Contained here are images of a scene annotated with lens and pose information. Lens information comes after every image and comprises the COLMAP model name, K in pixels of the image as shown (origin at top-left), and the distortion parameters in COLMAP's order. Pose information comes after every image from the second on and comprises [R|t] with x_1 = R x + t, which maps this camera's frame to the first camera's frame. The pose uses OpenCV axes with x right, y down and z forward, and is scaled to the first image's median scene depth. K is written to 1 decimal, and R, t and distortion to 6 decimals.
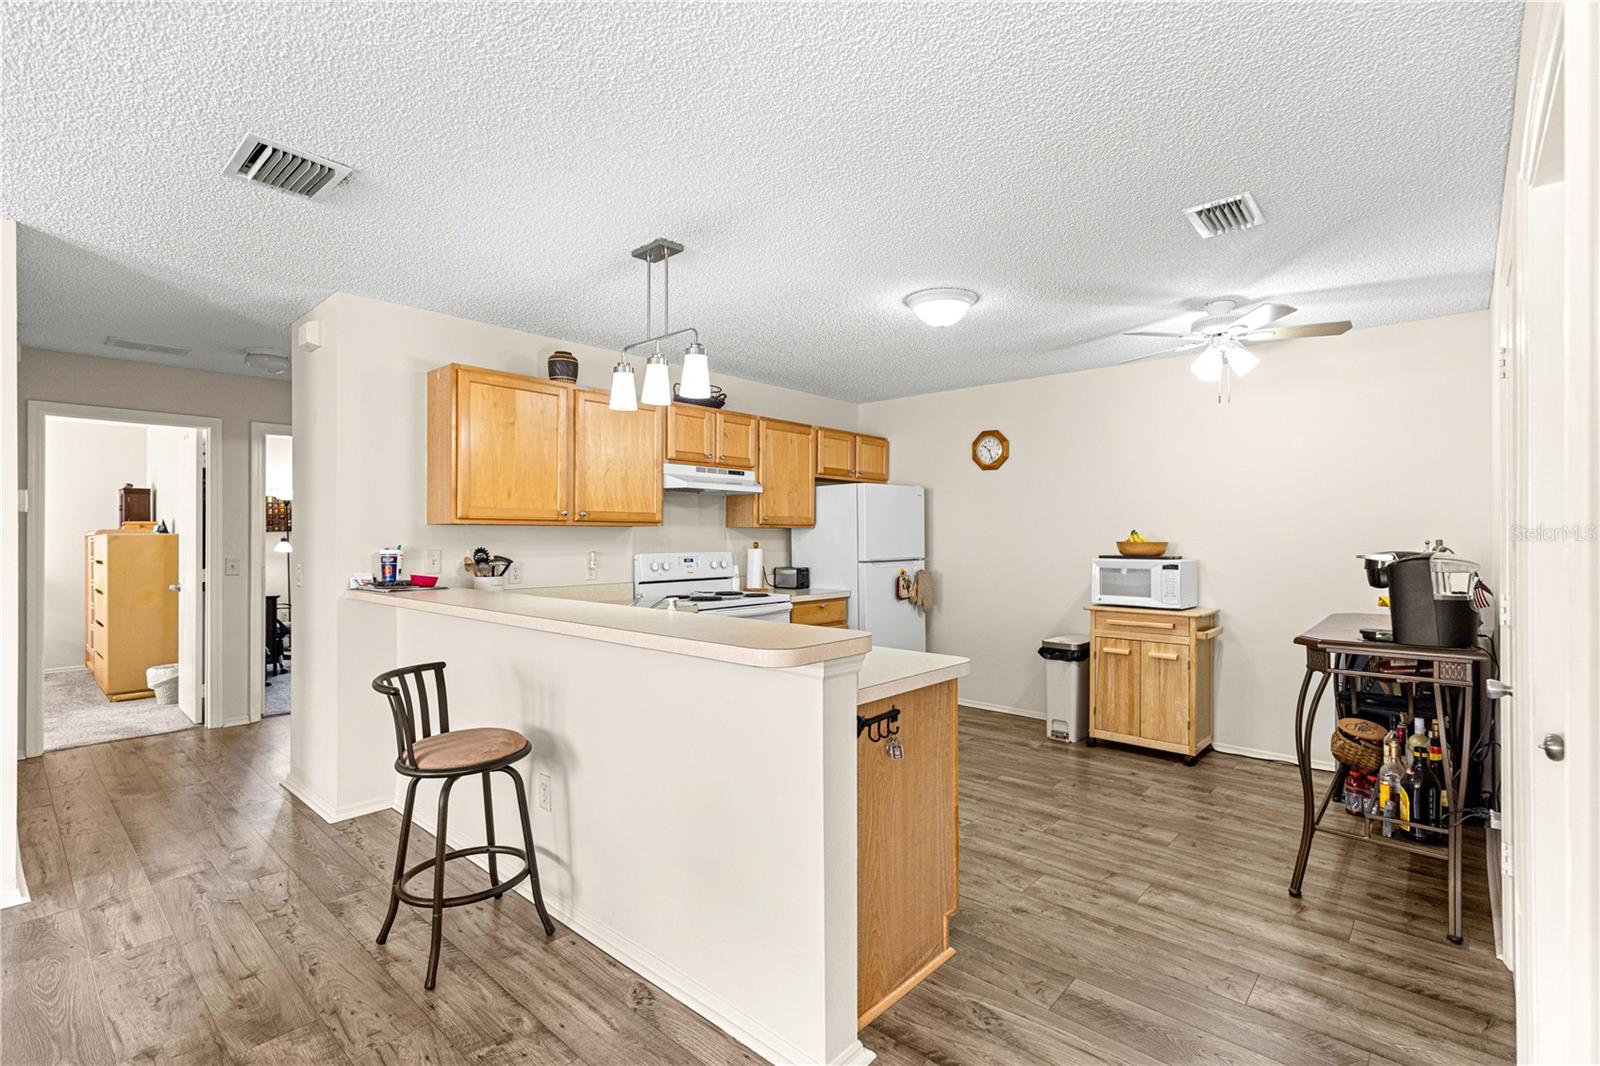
lens RADIAL K [[724.3, 0, 812.2], [0, 724.3, 533.5], [0, 0, 1]] dist [0.006260, 0.000152]
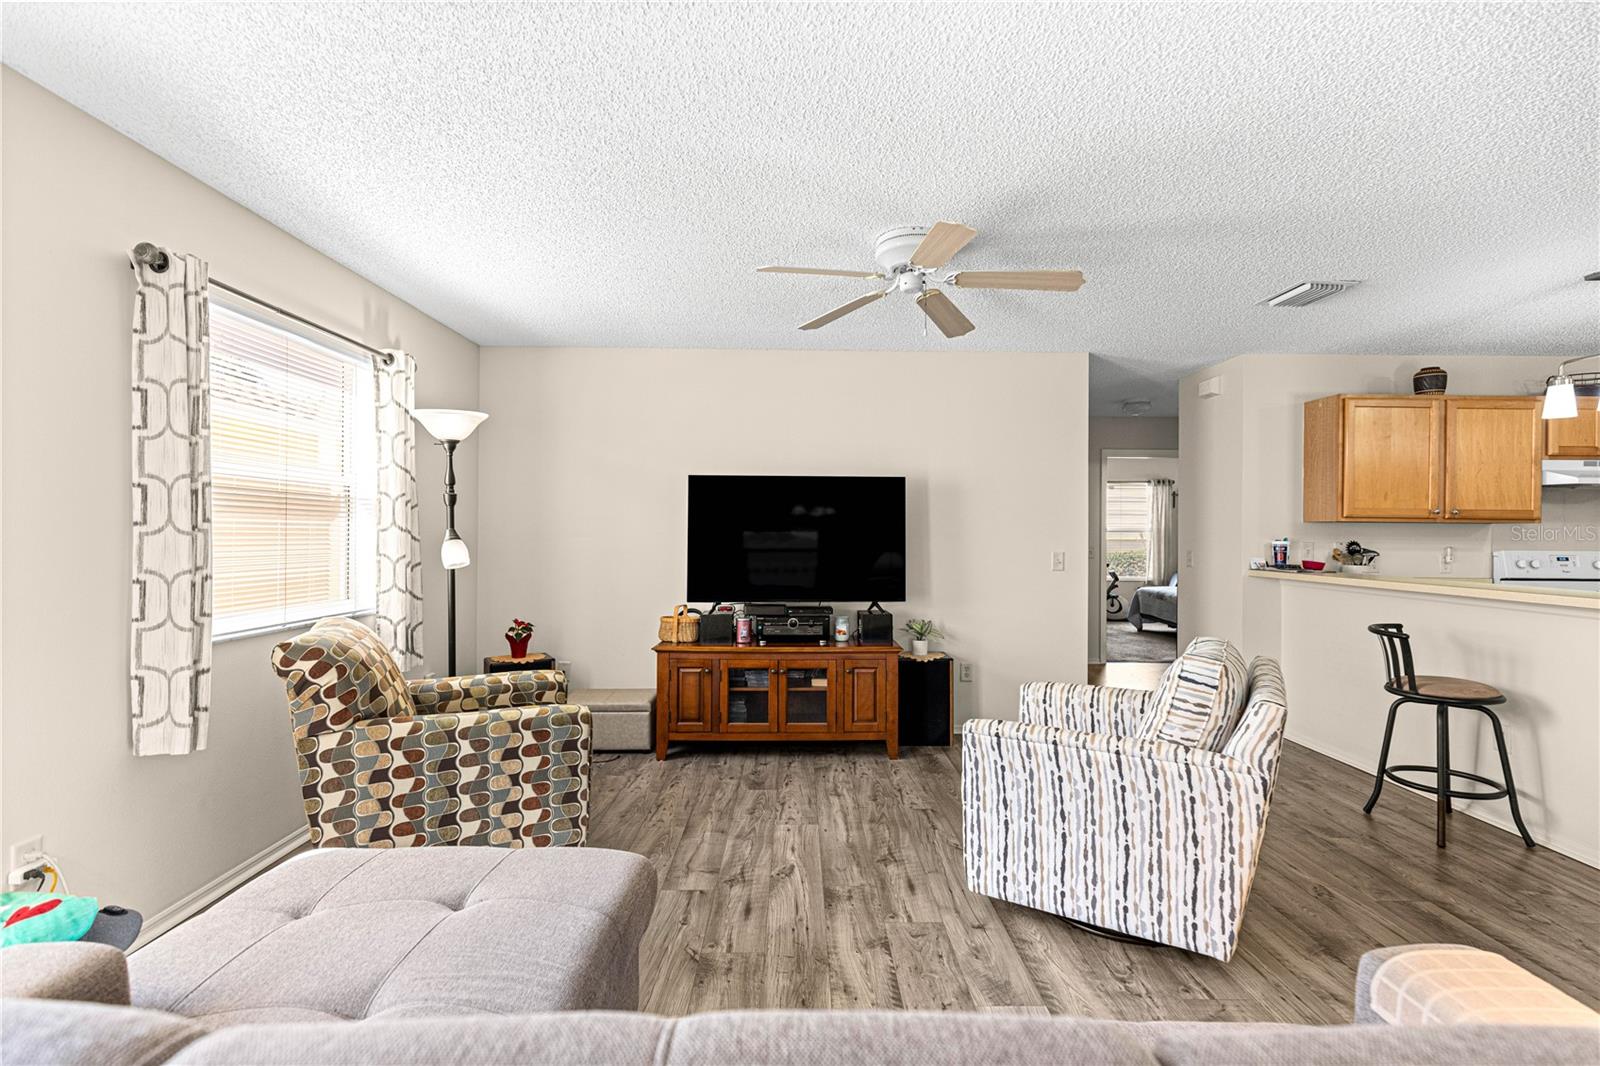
lens RADIAL K [[718.6, 0, 808.8], [0, 718.6, 533.4], [0, 0, 1]] dist [0.008115, -0.000802]
pose [[0.676937, 0.007521, -0.736002, -0.157894], [-0.005833, 0.999971, 0.004853, 0.005402], [0.736018, 0.001008, 0.676962, -0.425933]]
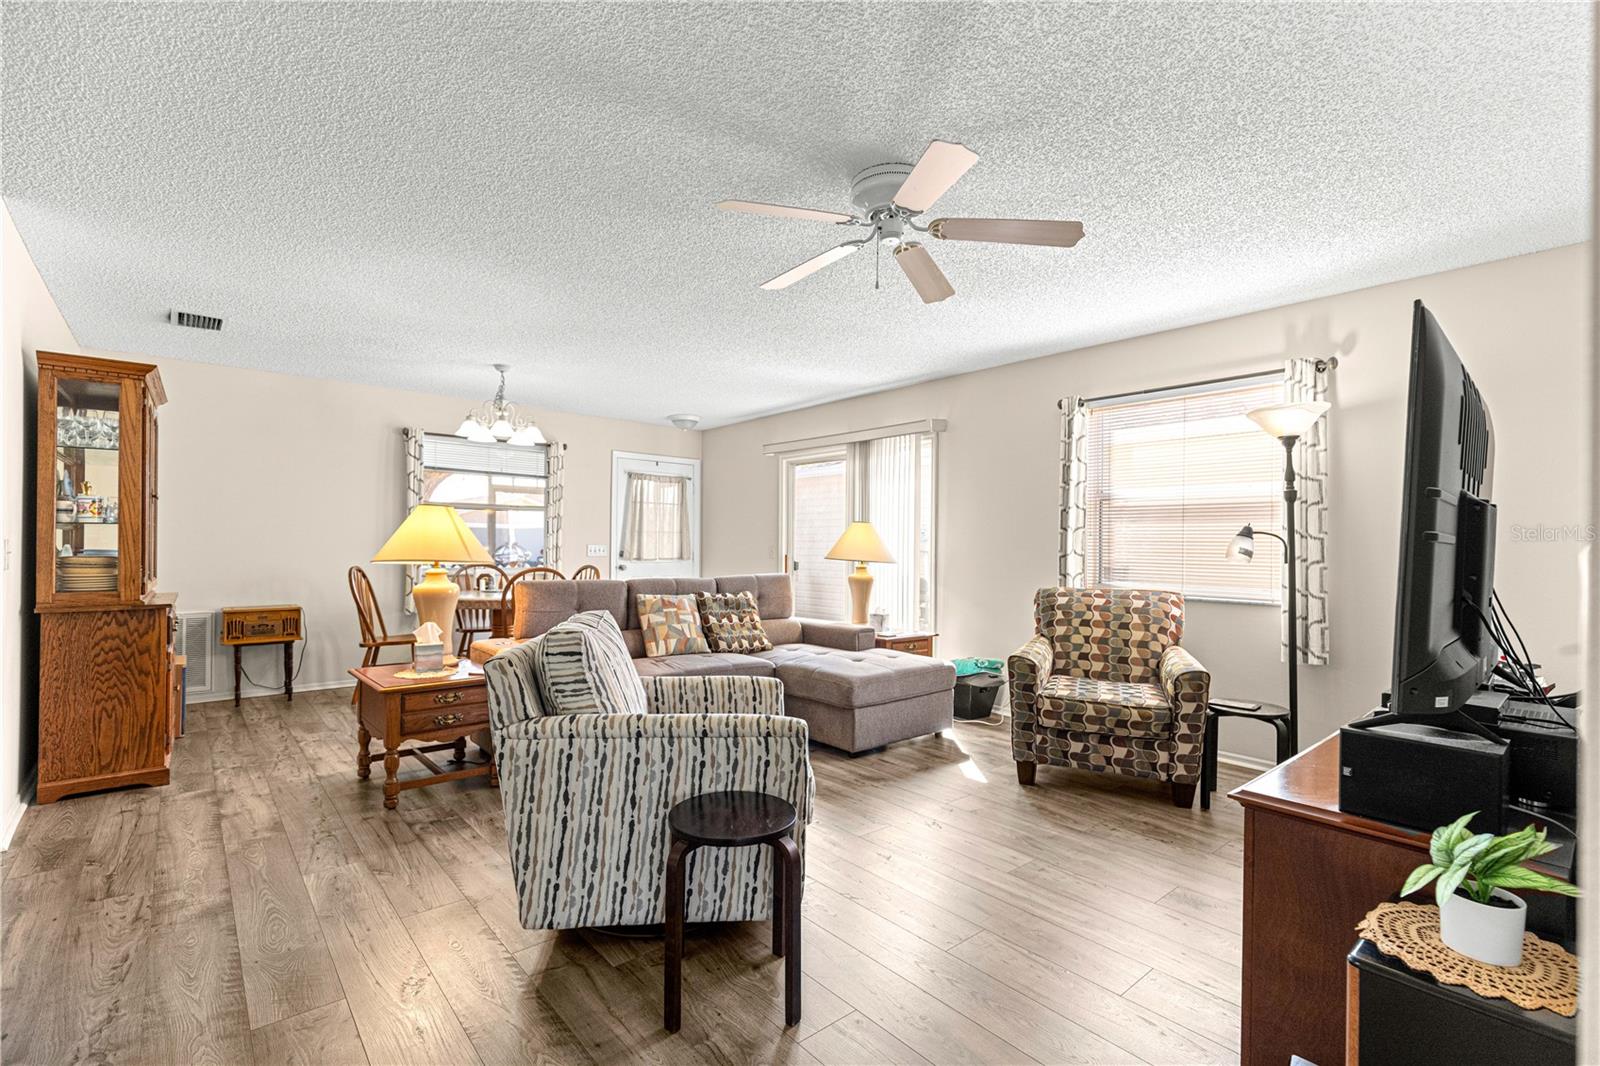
lens RADIAL K [[717.9, 0, 805.3], [0, 717.9, 546.1], [0, 0, 1]] dist [0.002881, -0.000132]
pose [[-0.991191, -0.007981, 0.132198, -0.599117], [-0.008699, 0.999950, -0.004855, 0.037946], [-0.132152, -0.005962, -0.991212, 0.694447]]
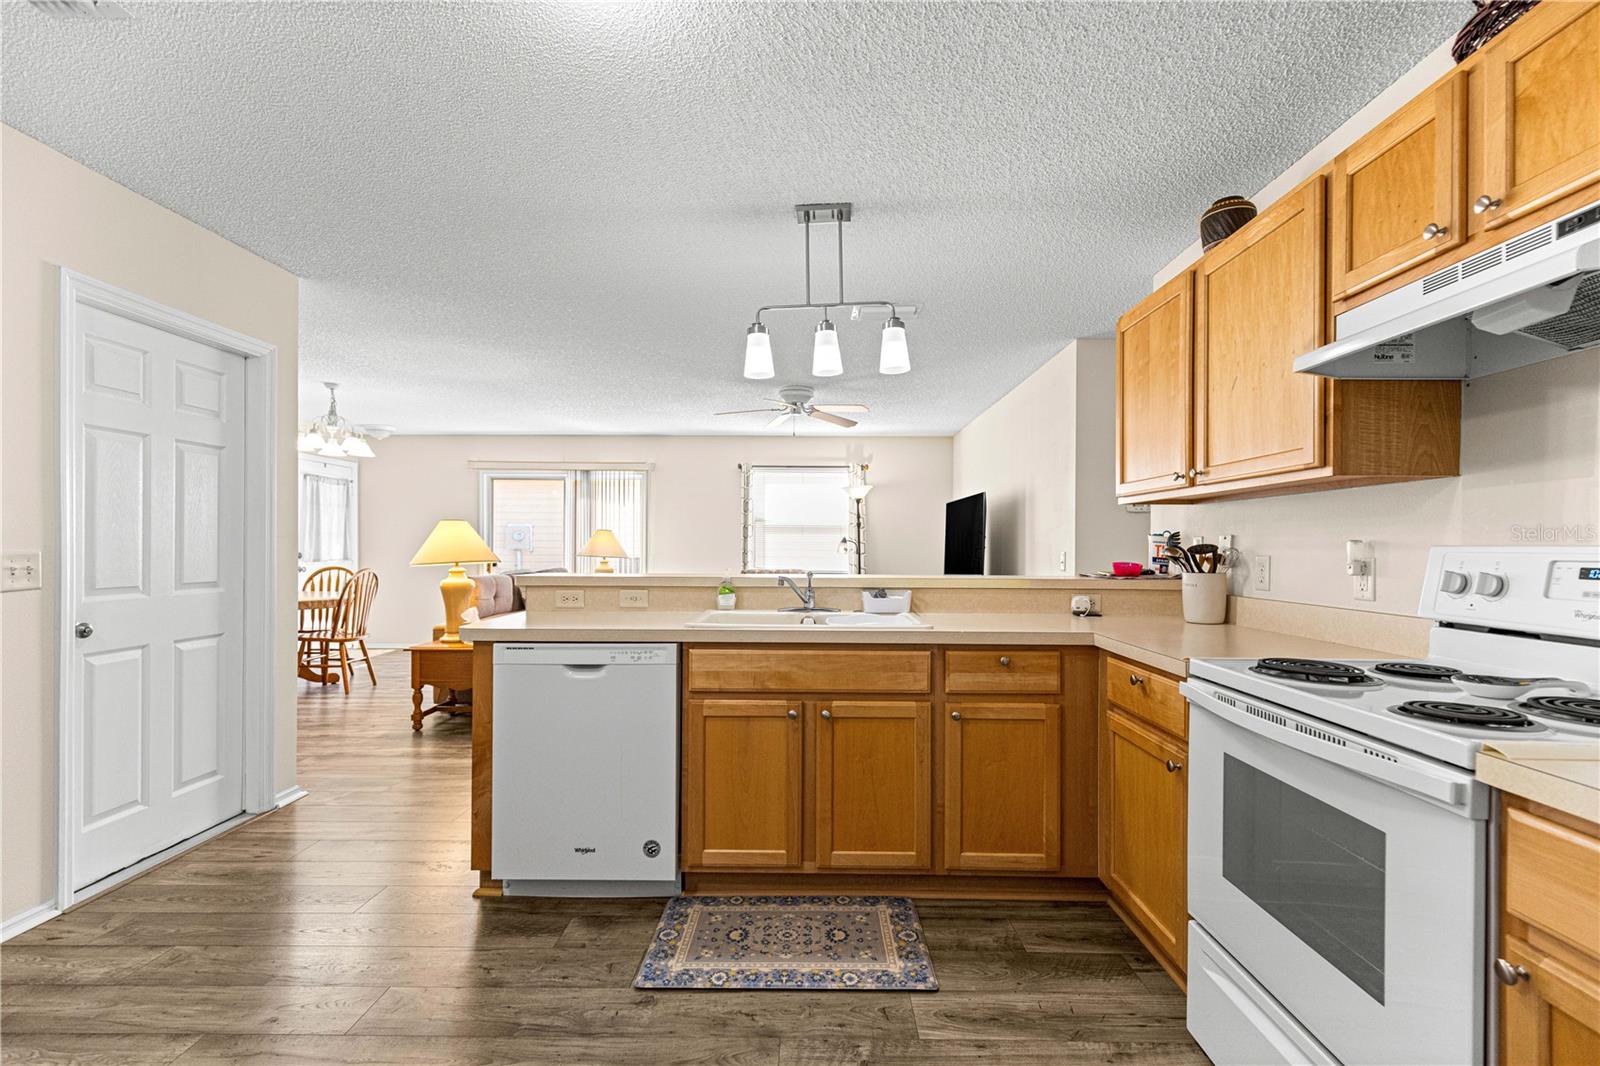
lens RADIAL K [[724.6, 0, 804.1], [0, 724.6, 546.2], [0, 0, 1]] dist [0.007083, 0.000037]
pose [[-0.756803, -0.002411, -0.653638, 0.282876], [-0.001863, 0.999997, -0.001532, 0.030471], [0.653640, 0.000058, -0.756806, 1.135076]]
